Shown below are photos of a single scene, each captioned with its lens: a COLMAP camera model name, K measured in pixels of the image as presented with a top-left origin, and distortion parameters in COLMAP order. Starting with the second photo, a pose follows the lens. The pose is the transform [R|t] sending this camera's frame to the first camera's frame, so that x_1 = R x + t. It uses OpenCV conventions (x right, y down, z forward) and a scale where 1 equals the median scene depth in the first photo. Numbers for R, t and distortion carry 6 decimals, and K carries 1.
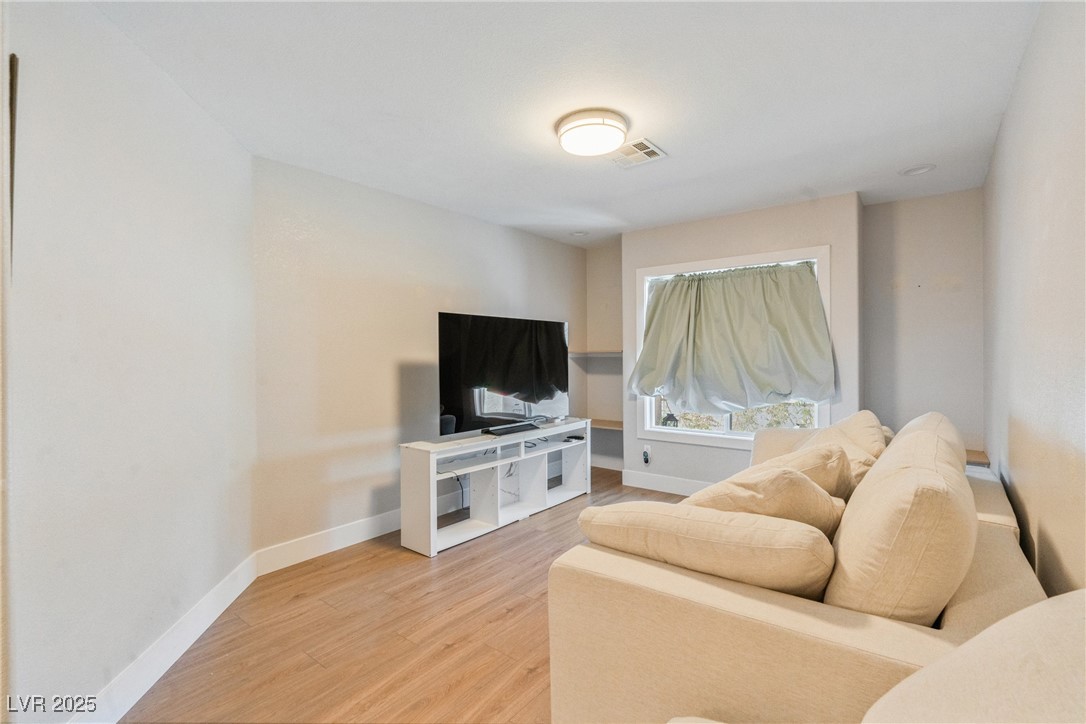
lens RADIAL K [[489.9, 0, 543.0], [0, 489.9, 362.0], [0, 0, 1]] dist [-0.000673, -0.000071]
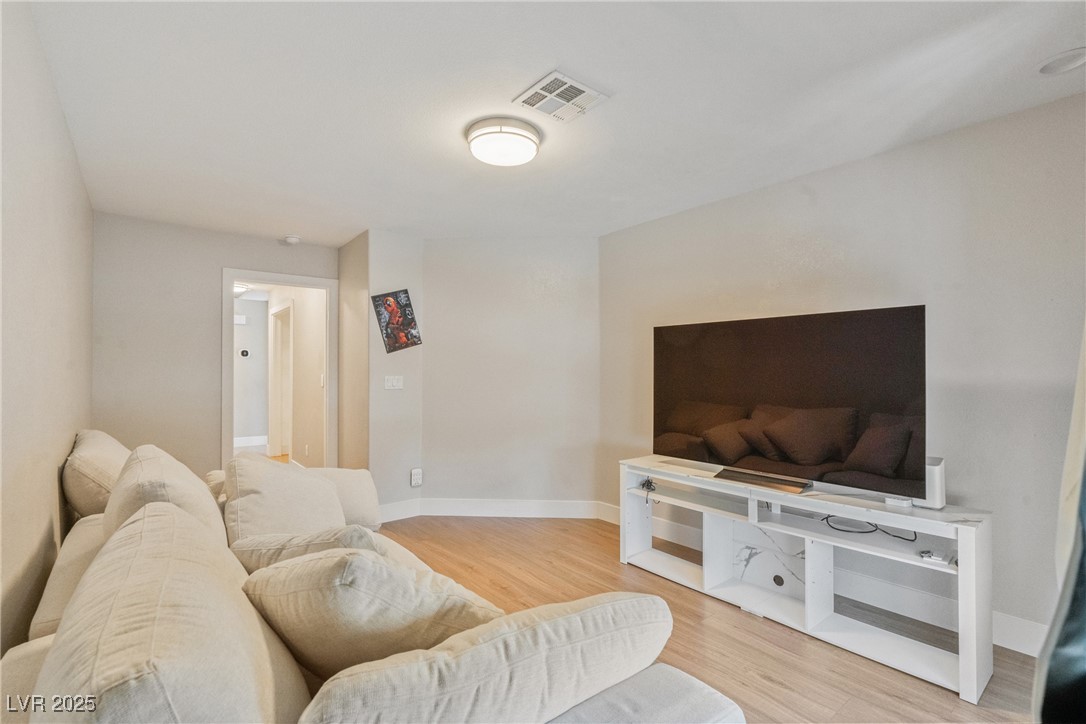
lens RADIAL K [[496.8, 0, 543.0], [0, 496.8, 362.0], [0, 0, 1]] dist [-0.002837, -0.000233]
pose [[-0.220239, -0.008842, -0.975406, 0.897629], [-0.009208, 0.999933, -0.006986, -0.024890], [0.975403, 0.007443, -0.220305, 1.120889]]
